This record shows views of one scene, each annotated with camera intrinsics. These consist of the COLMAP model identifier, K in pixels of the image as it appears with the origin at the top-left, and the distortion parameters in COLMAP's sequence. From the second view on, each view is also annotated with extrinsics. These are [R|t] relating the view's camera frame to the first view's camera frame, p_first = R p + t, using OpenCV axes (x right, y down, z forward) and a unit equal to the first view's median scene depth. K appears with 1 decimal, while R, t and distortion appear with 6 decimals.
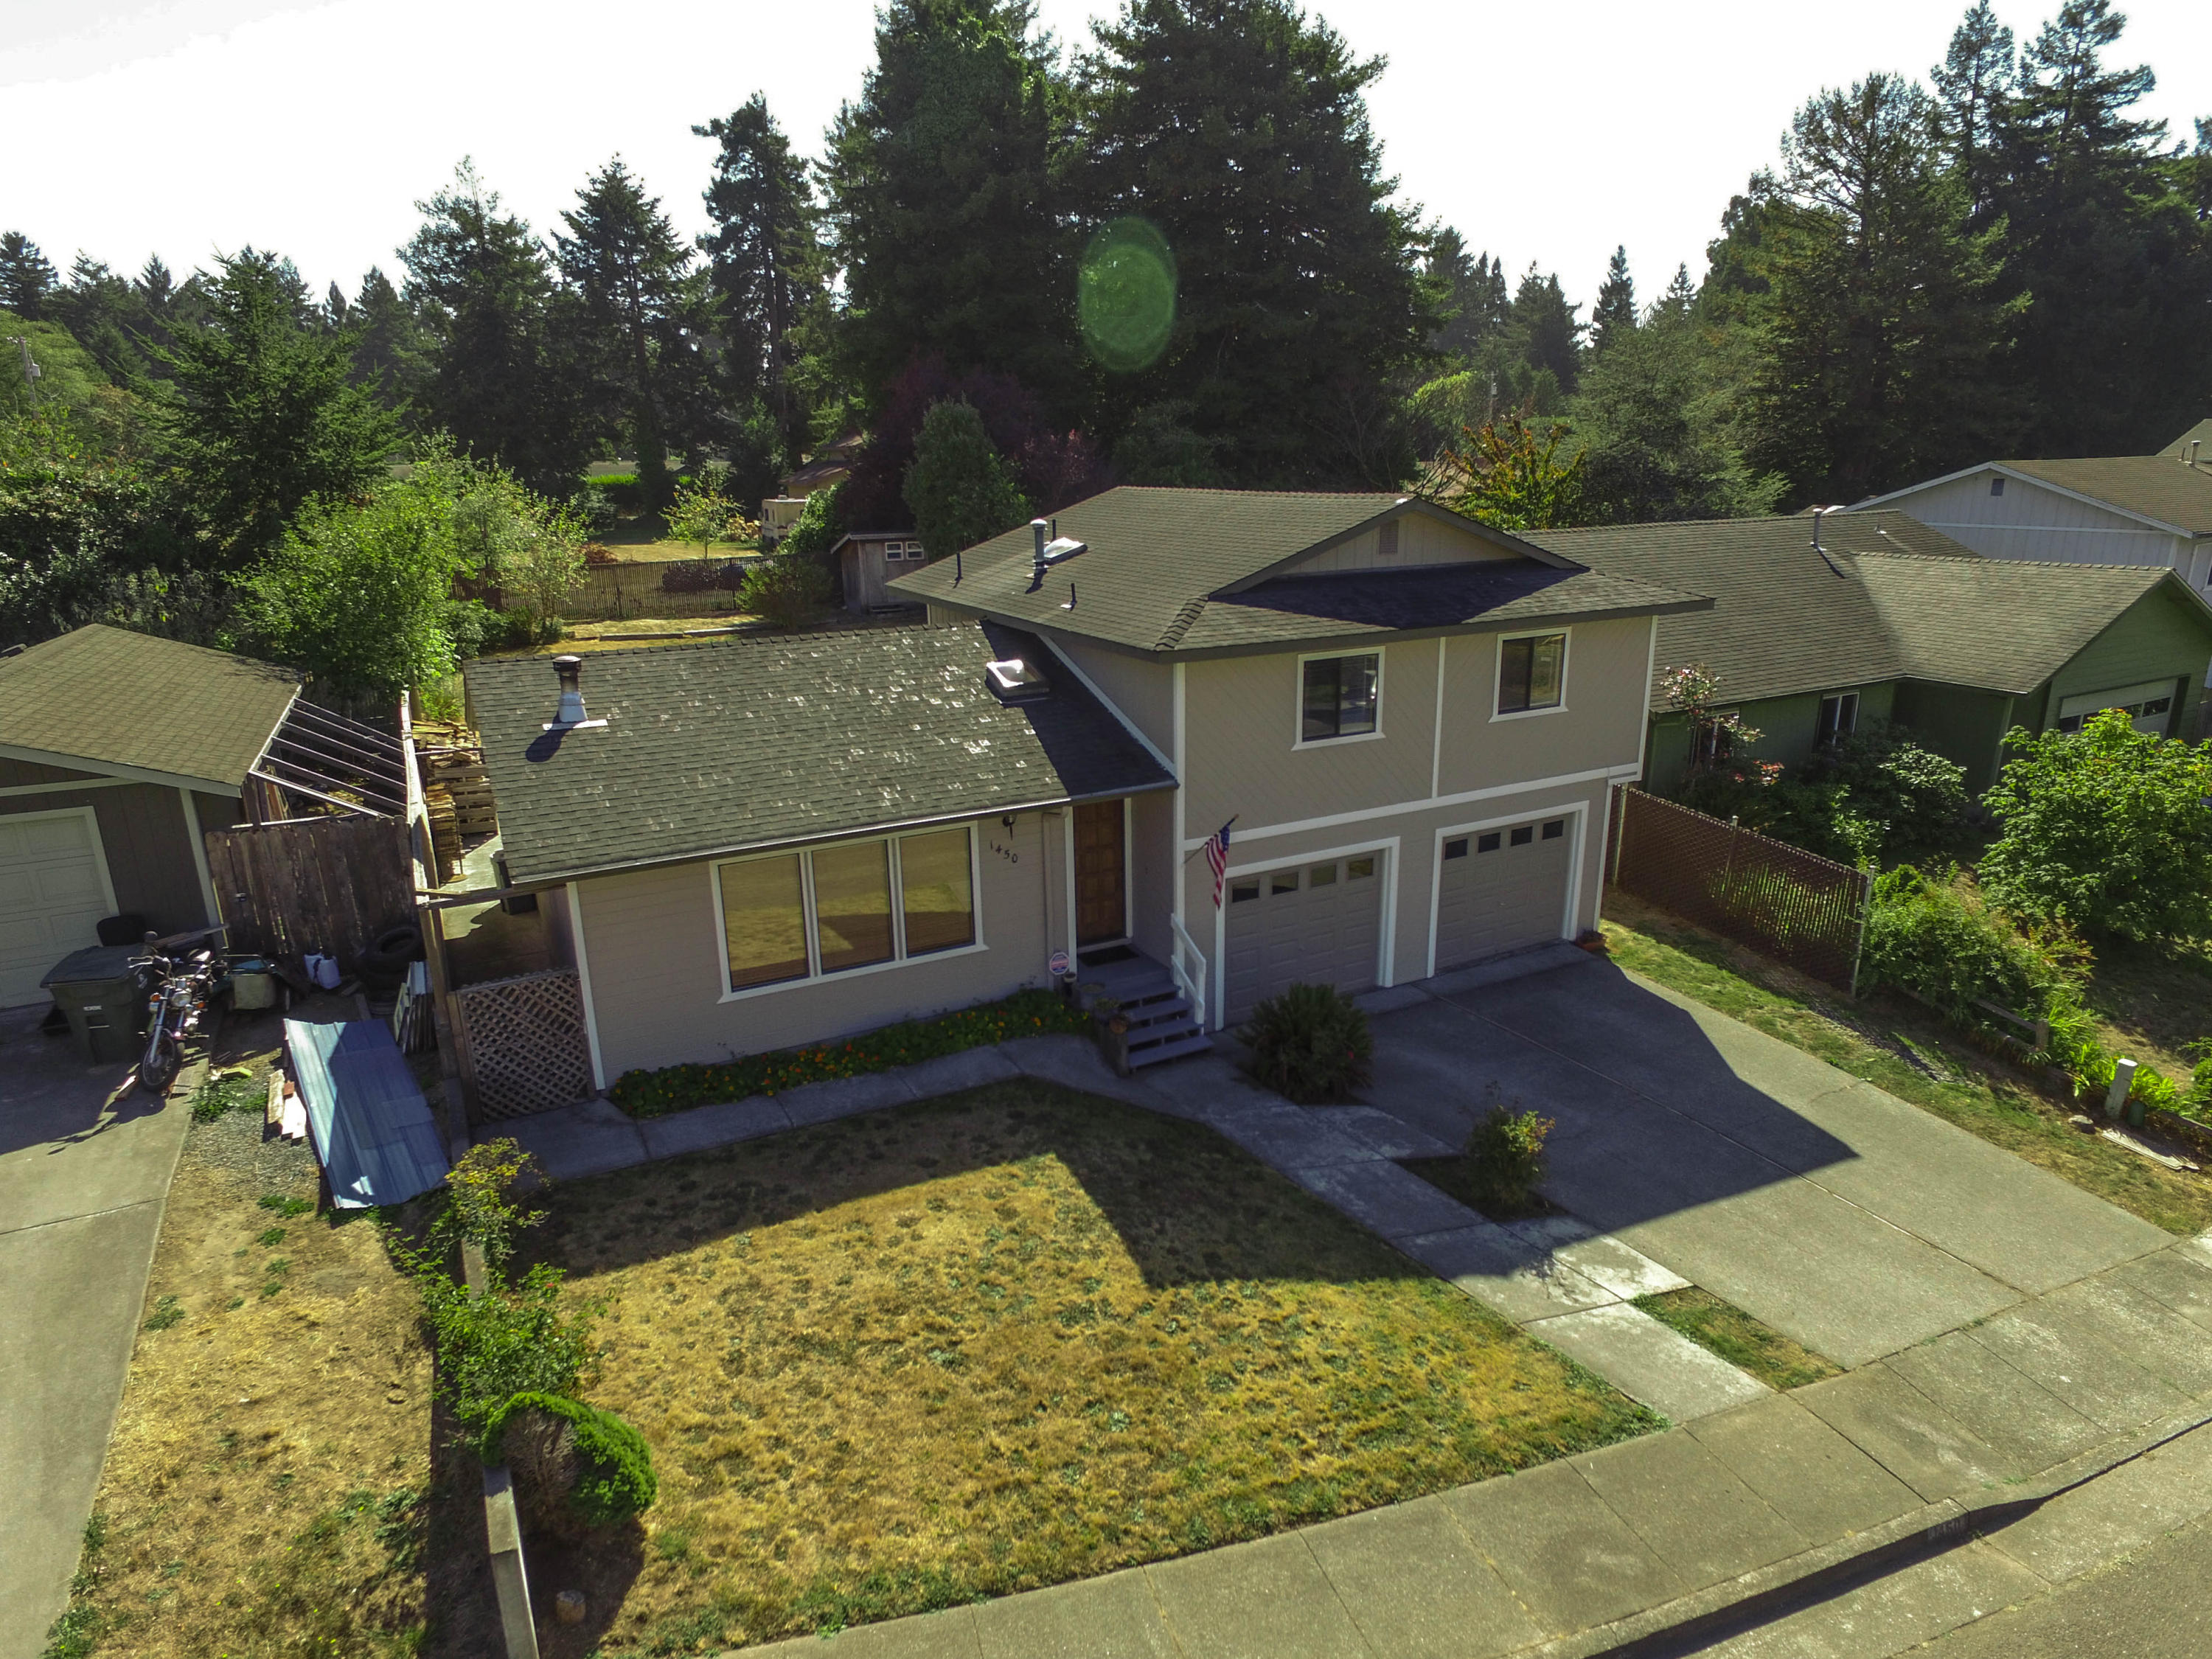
lens RADIAL K [[1305.9, 0, 1113.7], [0, 1305.9, 839.3], [0, 0, 1]] dist [-0.013603, 0.017879]
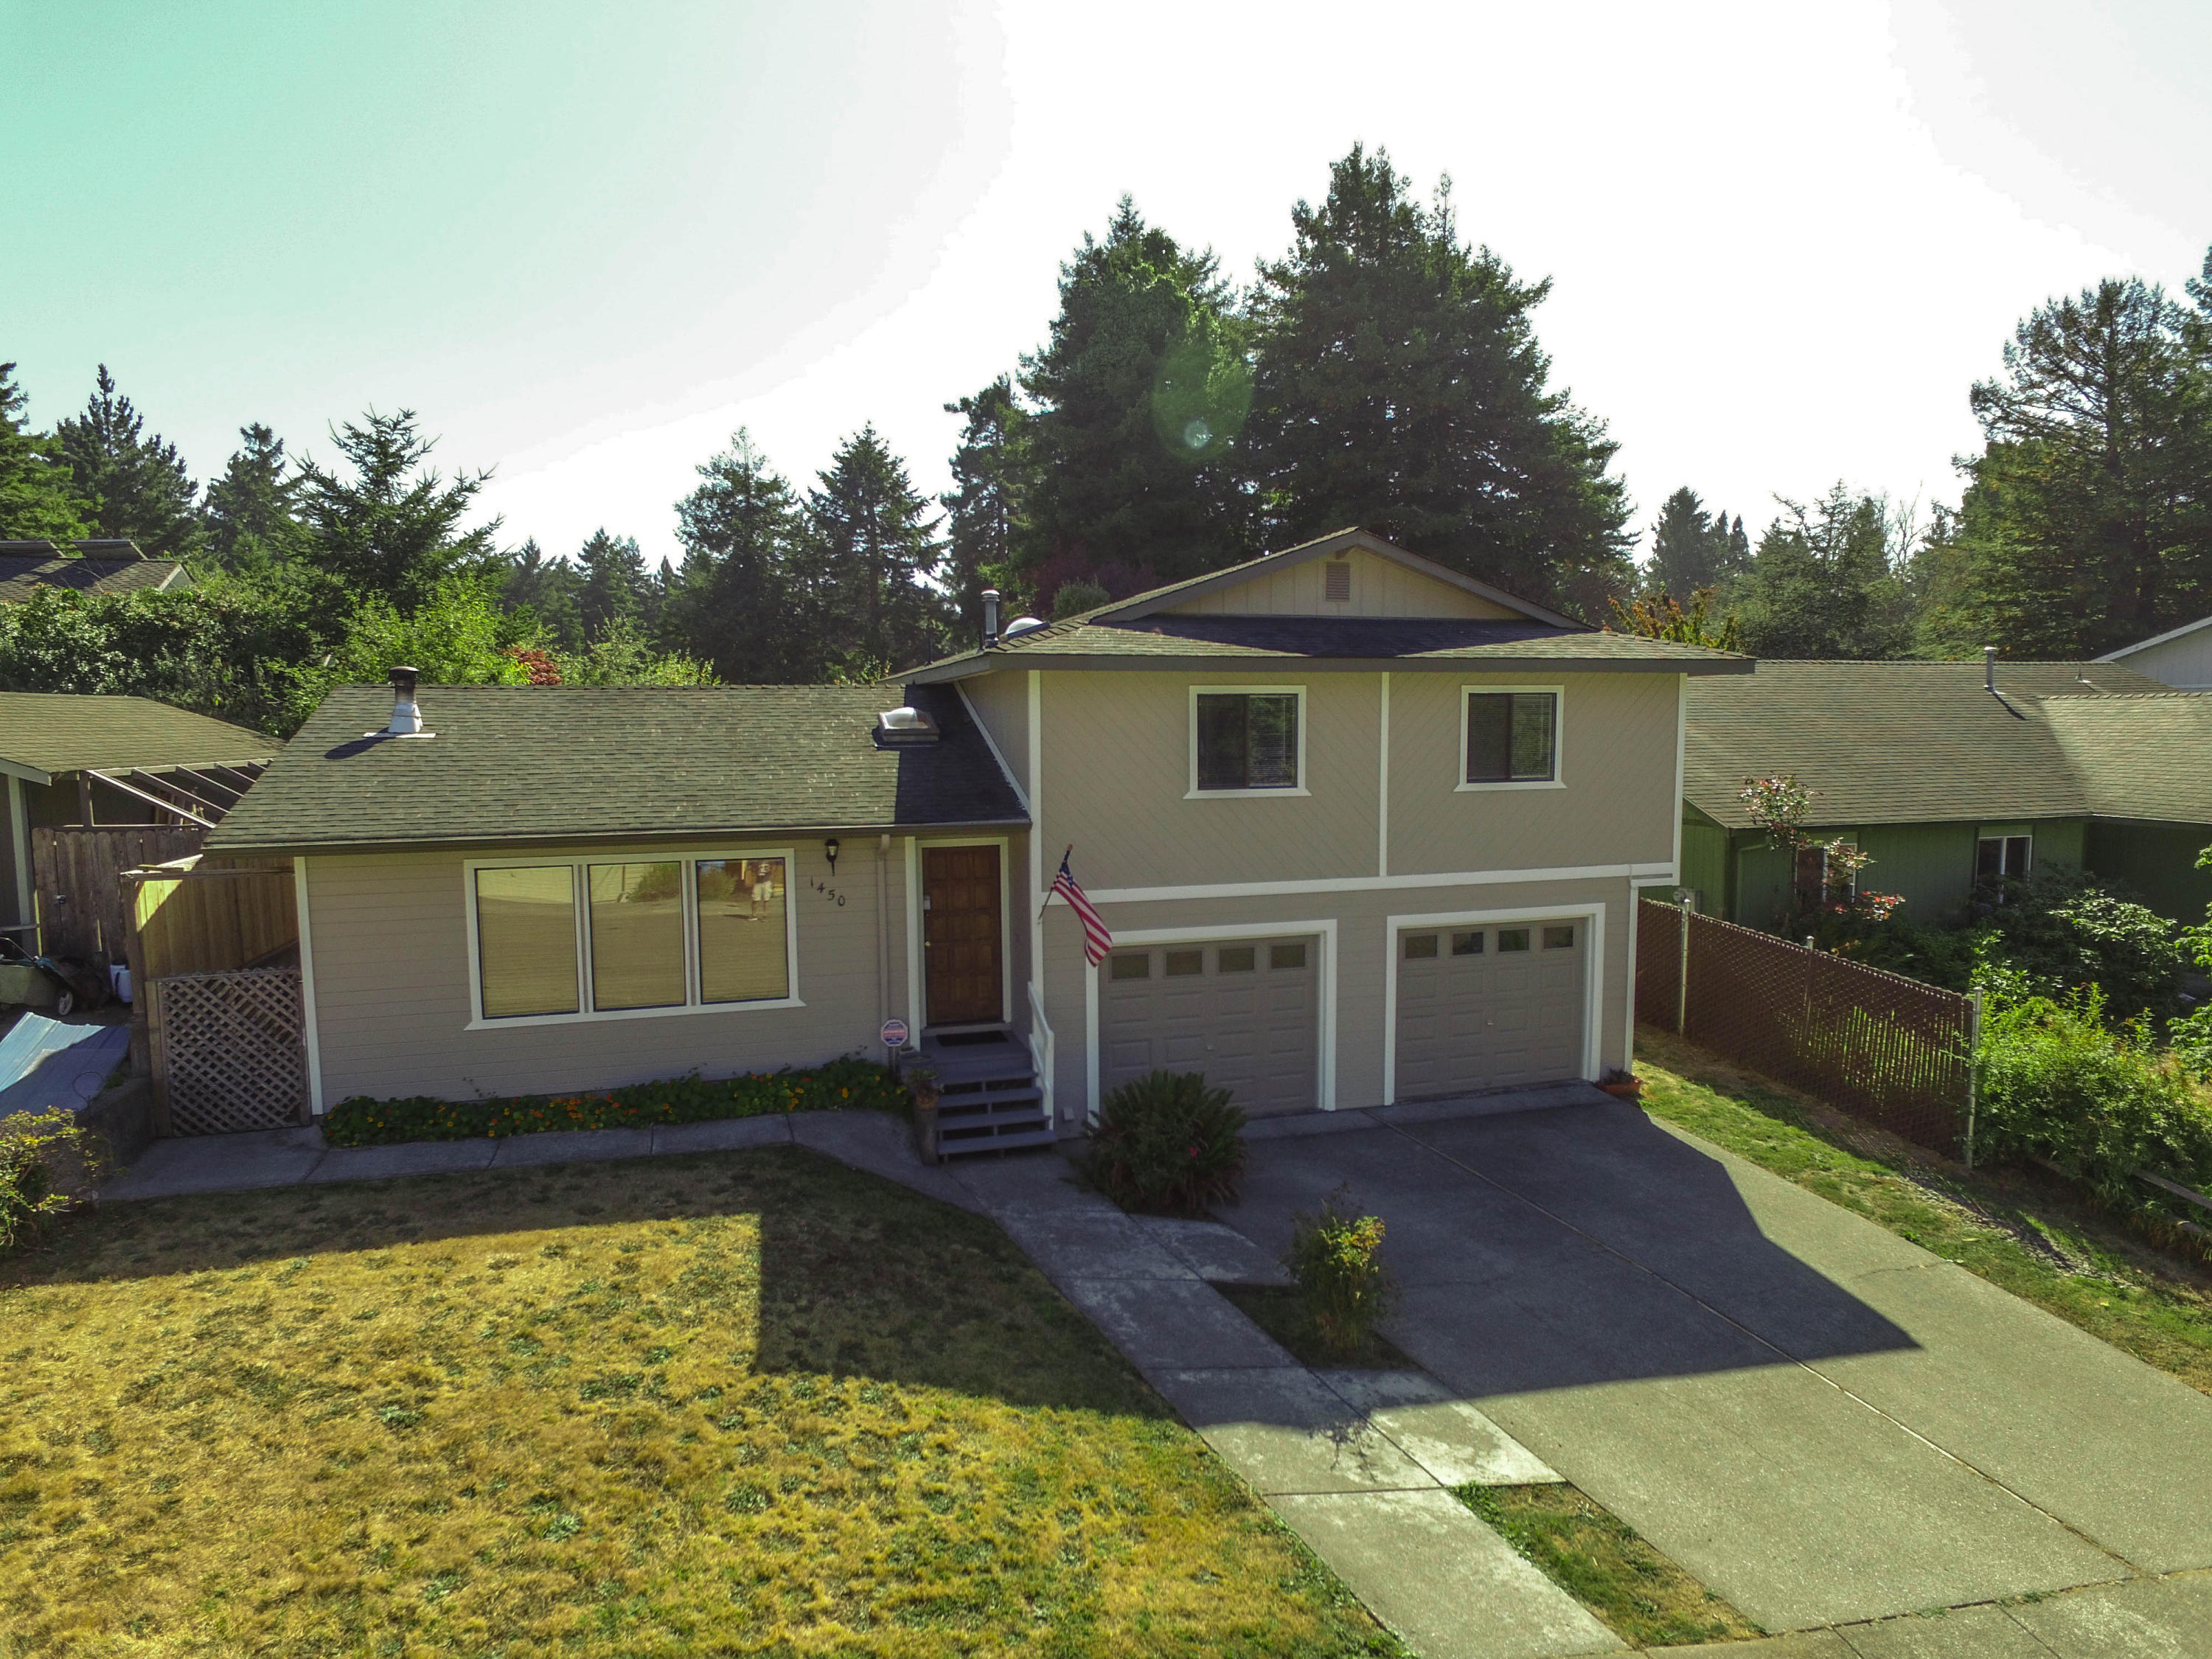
lens RADIAL K [[1284.2, 0, 1114.2], [0, 1284.2, 840.2], [0, 0, 1]] dist [-0.013750, 0.017628]
pose [[0.981275, 0.025642, -0.190895, 0.300549], [-0.061759, 0.980656, -0.185738, 0.138820], [0.182440, 0.194050, 0.963878, 0.227834]]
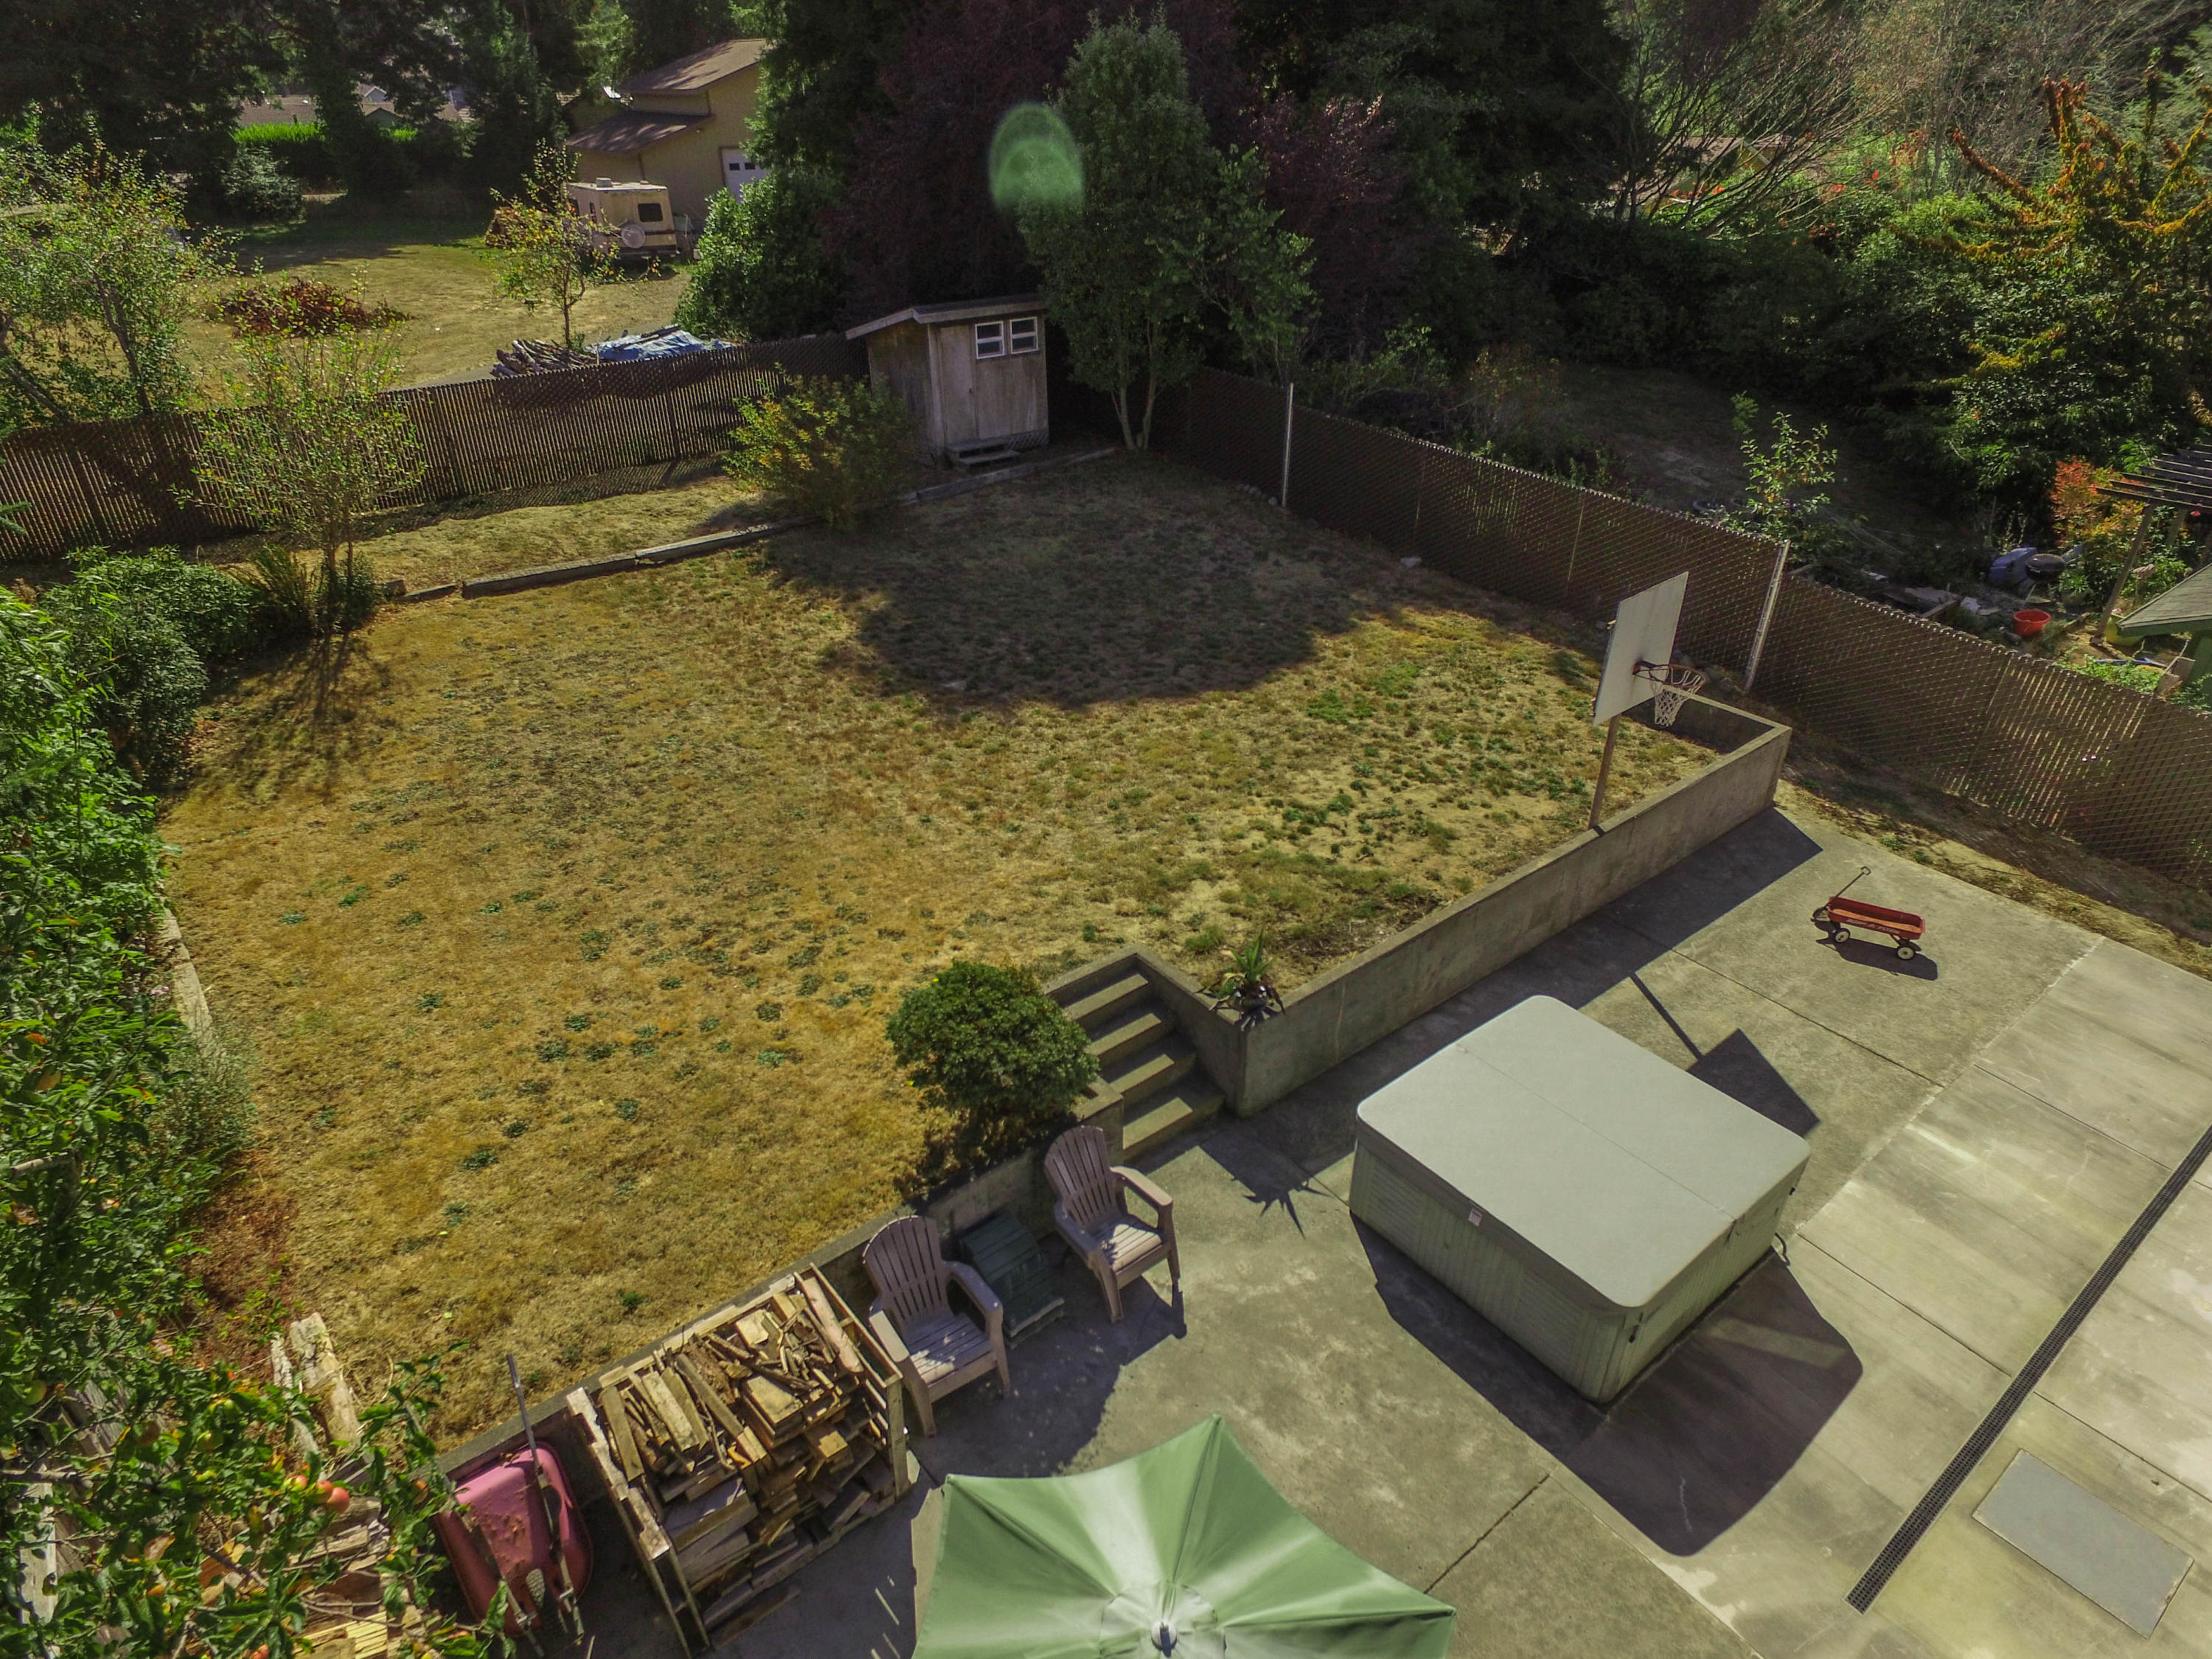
lens RADIAL K [[1305.9, 0, 1113.7], [0, 1305.9, 839.3], [0, 0, 1]] dist [-0.013603, 0.017879]
pose [[0.982955, -0.086480, 0.162234, -0.706946], [0.044456, 0.968076, 0.246683, -0.491290], [-0.178388, -0.235266, 0.955420, 1.423183]]
